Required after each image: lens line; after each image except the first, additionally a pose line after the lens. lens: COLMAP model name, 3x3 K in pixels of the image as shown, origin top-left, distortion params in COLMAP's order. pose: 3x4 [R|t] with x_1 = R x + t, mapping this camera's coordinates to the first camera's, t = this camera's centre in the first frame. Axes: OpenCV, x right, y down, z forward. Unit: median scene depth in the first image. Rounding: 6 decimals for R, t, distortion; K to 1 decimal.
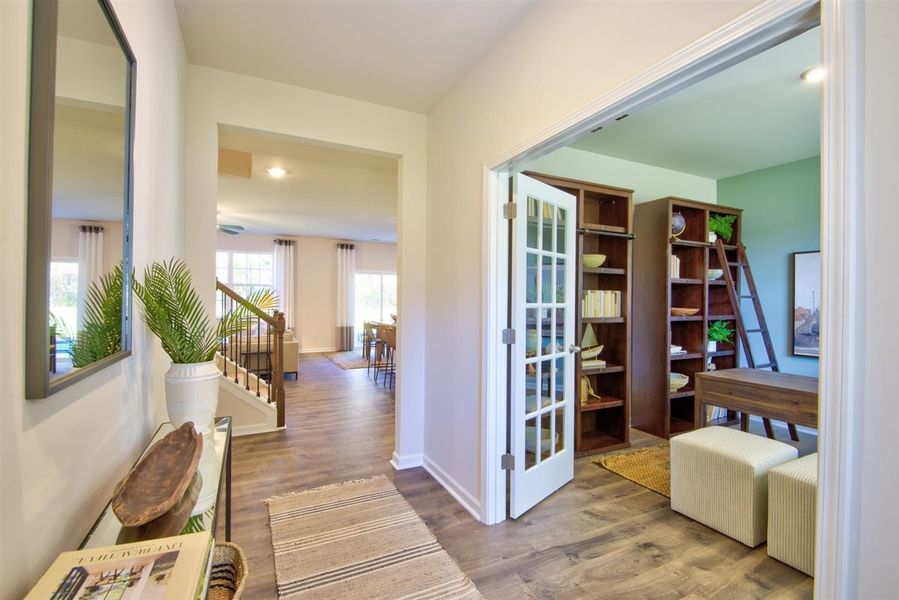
lens RADIAL K [[412.7, 0, 449.0], [0, 412.7, 297.6], [0, 0, 1]] dist [0.006082, -0.012986]
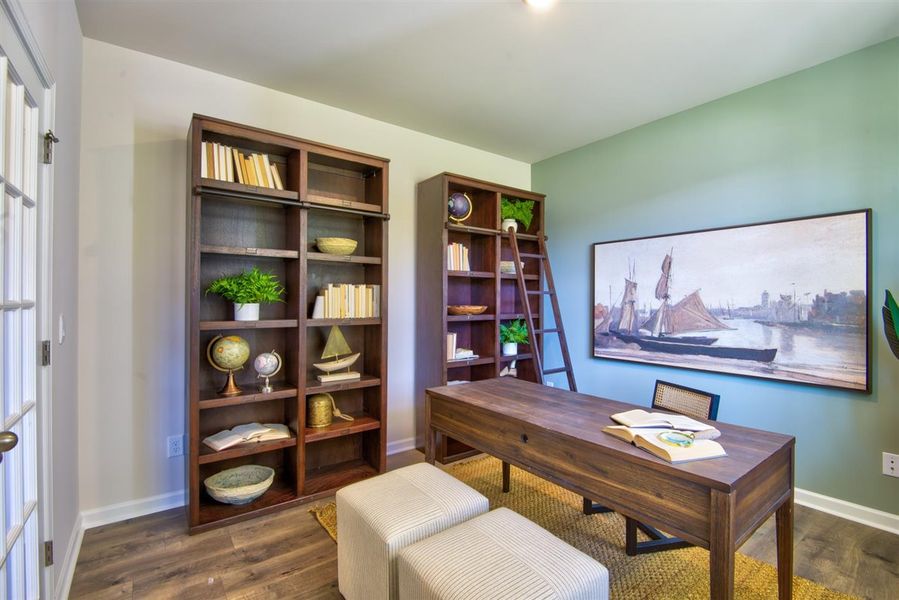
lens RADIAL K [[412.7, 0, 450.2], [0, 412.7, 298.0], [0, 0, 1]] dist [0.006082, -0.012986]
pose [[0.983560, -0.004378, 0.180529, 0.369697], [0.004041, 0.999989, 0.002236, 0.007199], [-0.180536, -0.001470, 0.983567, 0.168001]]
